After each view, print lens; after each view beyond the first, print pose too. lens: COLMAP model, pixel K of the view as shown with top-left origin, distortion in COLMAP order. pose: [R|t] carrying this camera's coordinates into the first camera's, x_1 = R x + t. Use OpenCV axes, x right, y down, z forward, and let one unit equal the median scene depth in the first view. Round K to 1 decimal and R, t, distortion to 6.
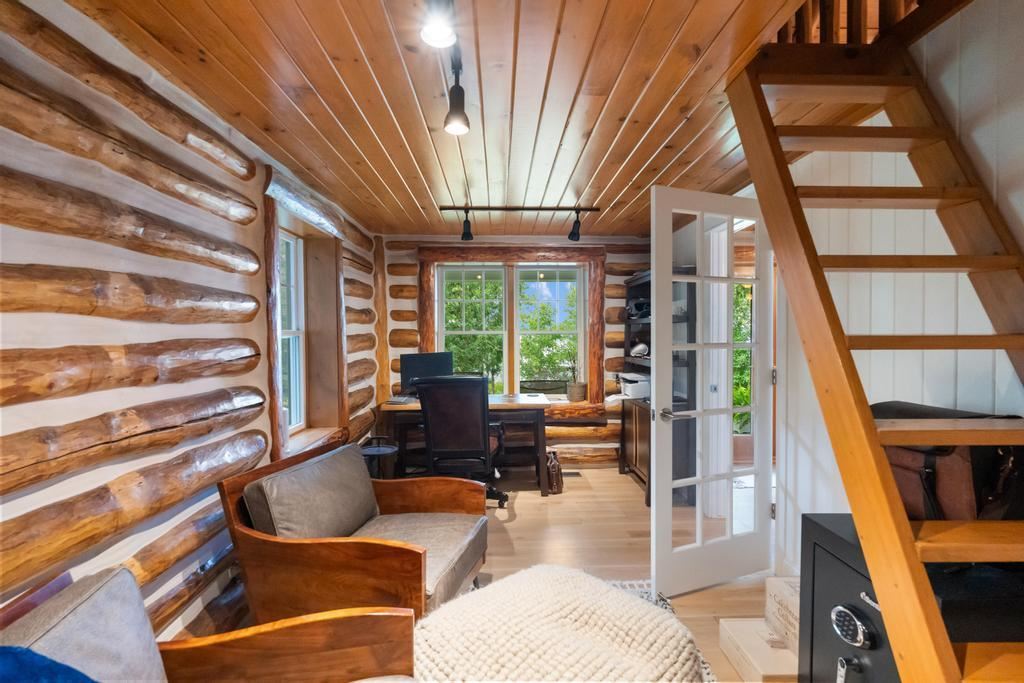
lens RADIAL K [[491.3, 0, 511.5], [0, 491.3, 341.7], [0, 0, 1]] dist [0.002199, 0.000235]
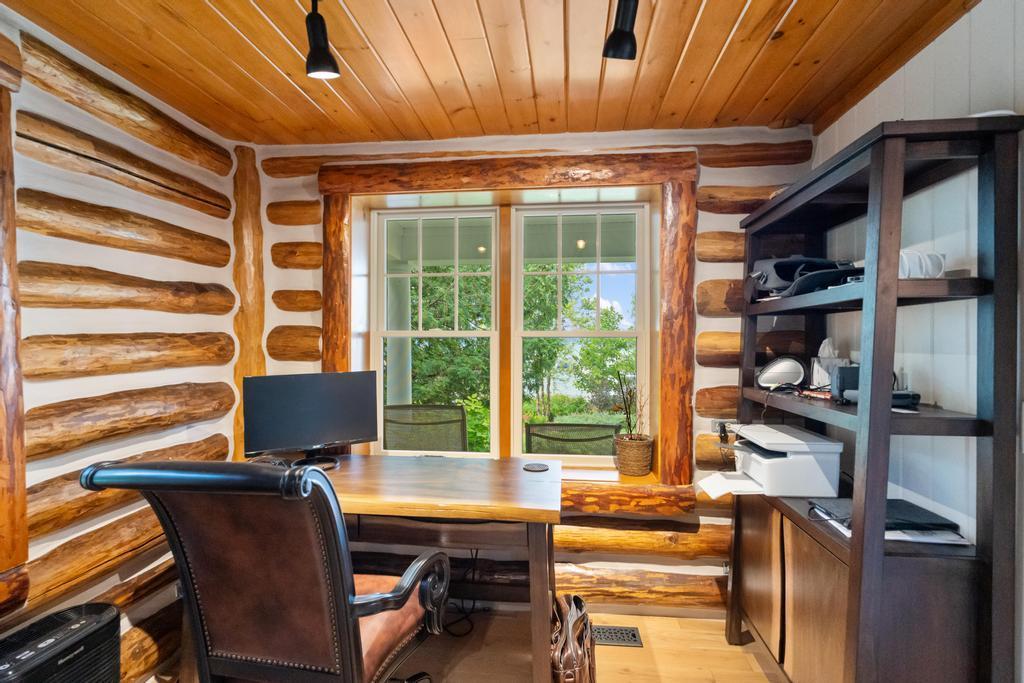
lens RADIAL K [[455.6, 0, 512.8], [0, 455.6, 345.2], [0, 0, 1]] dist [-0.001443, -0.000435]
pose [[0.988191, 0.007785, -0.153026, 0.084192], [-0.009343, 0.999912, -0.009467, -0.002193], [0.152939, 0.010785, 0.988177, 0.547708]]
